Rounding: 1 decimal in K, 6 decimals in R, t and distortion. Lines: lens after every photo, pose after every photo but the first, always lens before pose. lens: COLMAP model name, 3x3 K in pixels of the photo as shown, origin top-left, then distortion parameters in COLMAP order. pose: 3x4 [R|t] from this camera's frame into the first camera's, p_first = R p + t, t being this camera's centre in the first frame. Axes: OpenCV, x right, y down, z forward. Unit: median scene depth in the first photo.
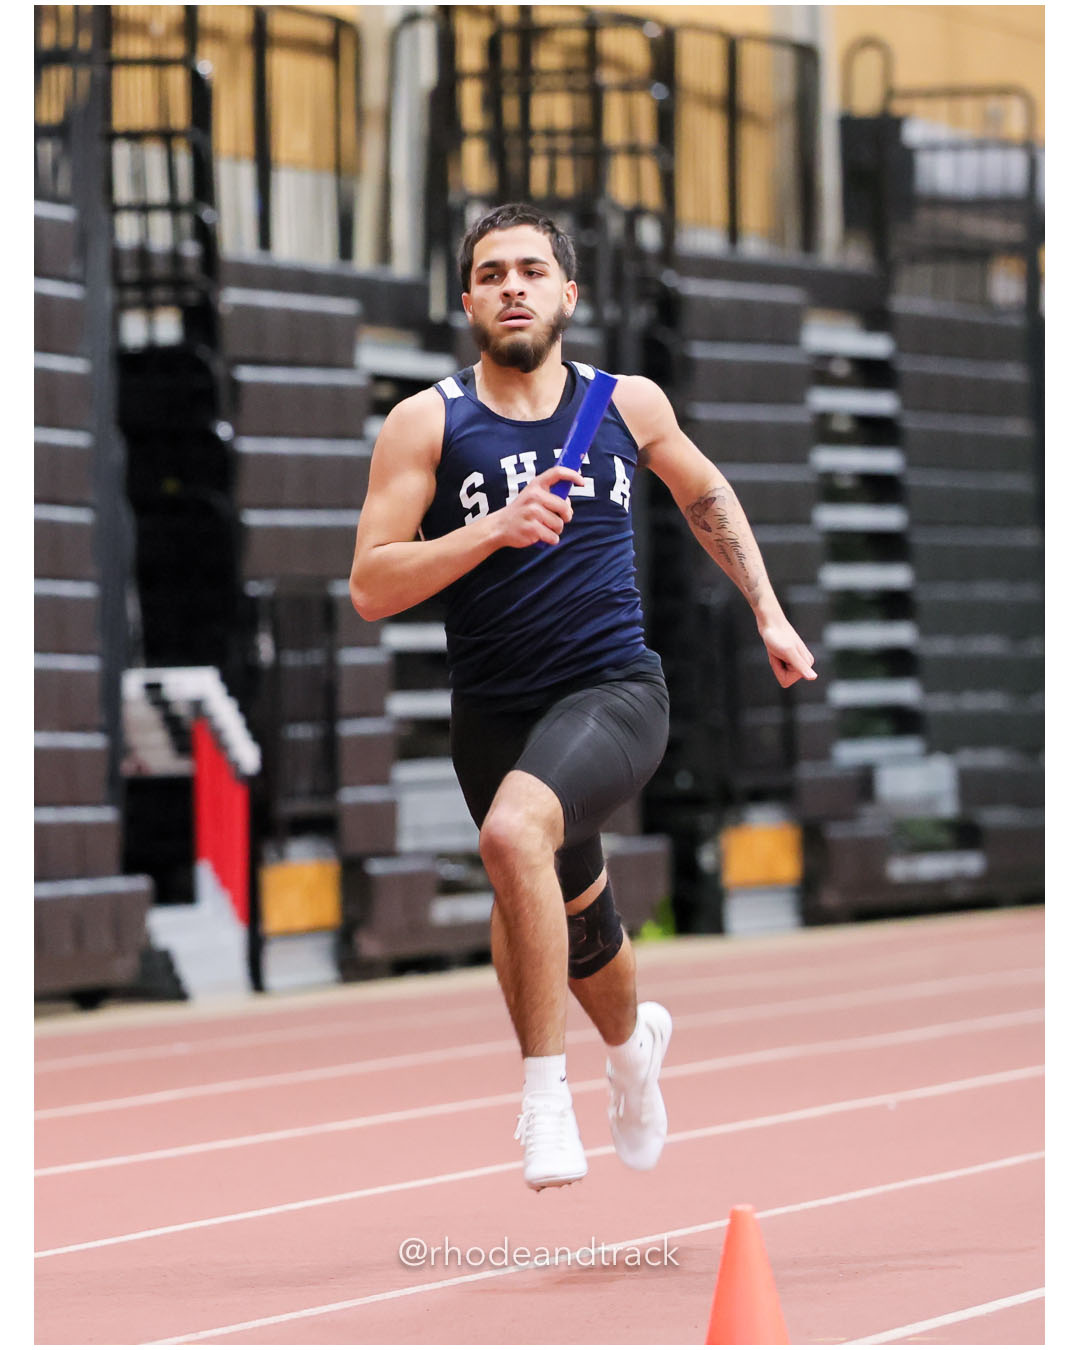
lens RADIAL K [[8014.0, 0, 533.2], [0, 8014.0, 662.7], [0, 0, 1]] dist [1.117730, 0.000000]
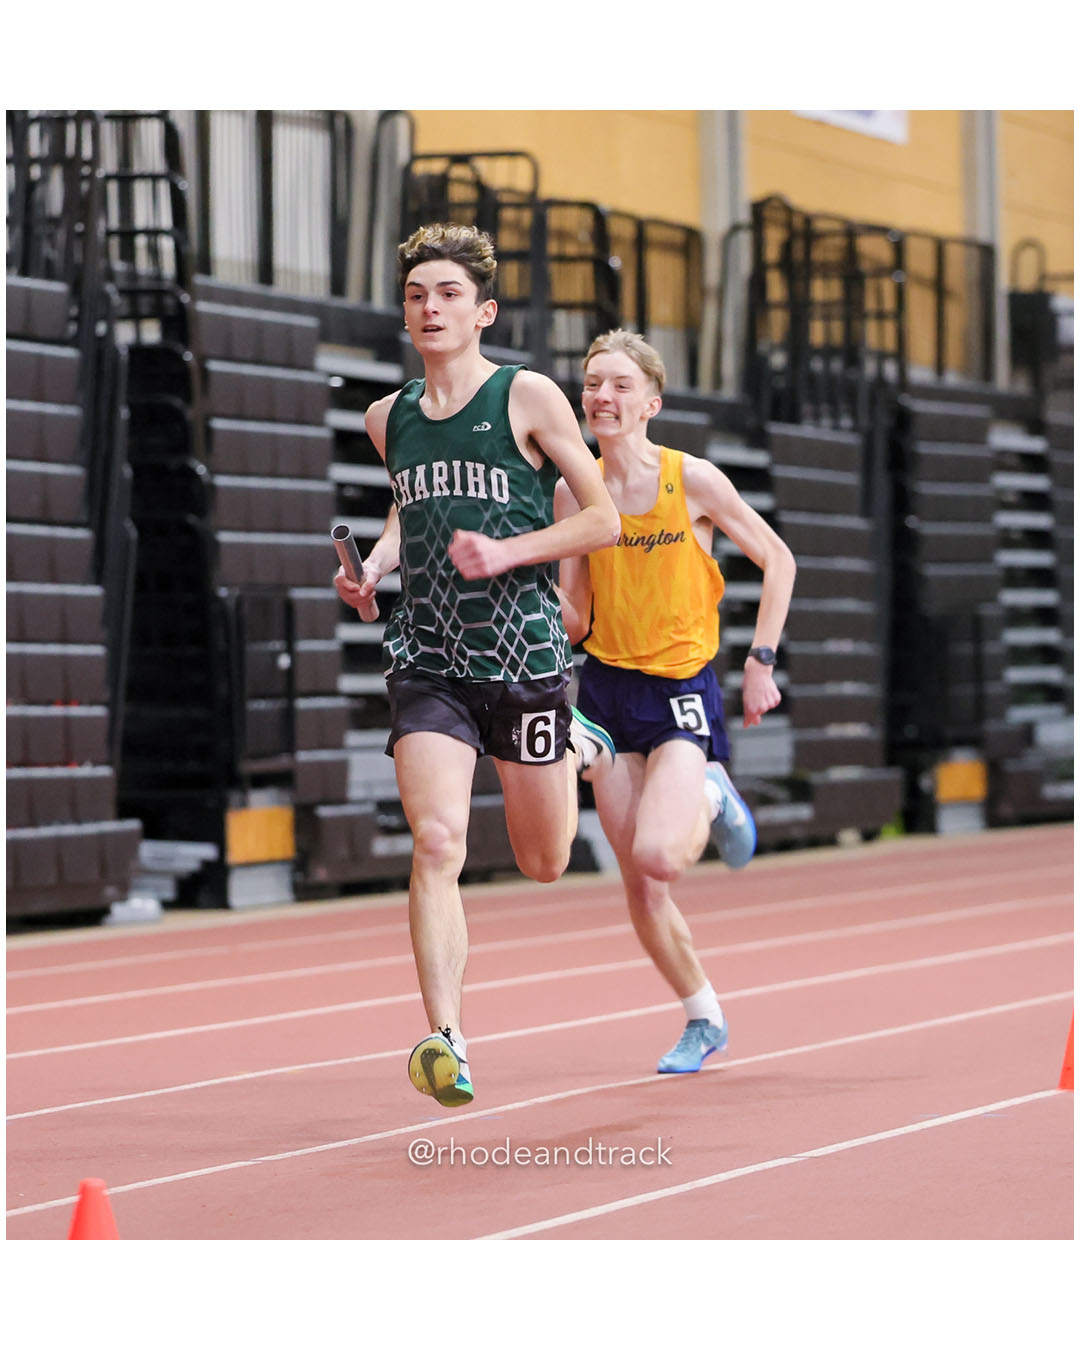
lens RADIAL K [[7069.6, 0, 530.1], [0, 7069.6, 694.4], [0, 0, 1]] dist [0.891492, 0.000000]
pose [[0.998628, 0.005790, 0.052037, -0.045970], [-0.006083, 0.999967, 0.005476, 0.000385], [-0.052003, -0.005785, 0.998630, -0.128408]]
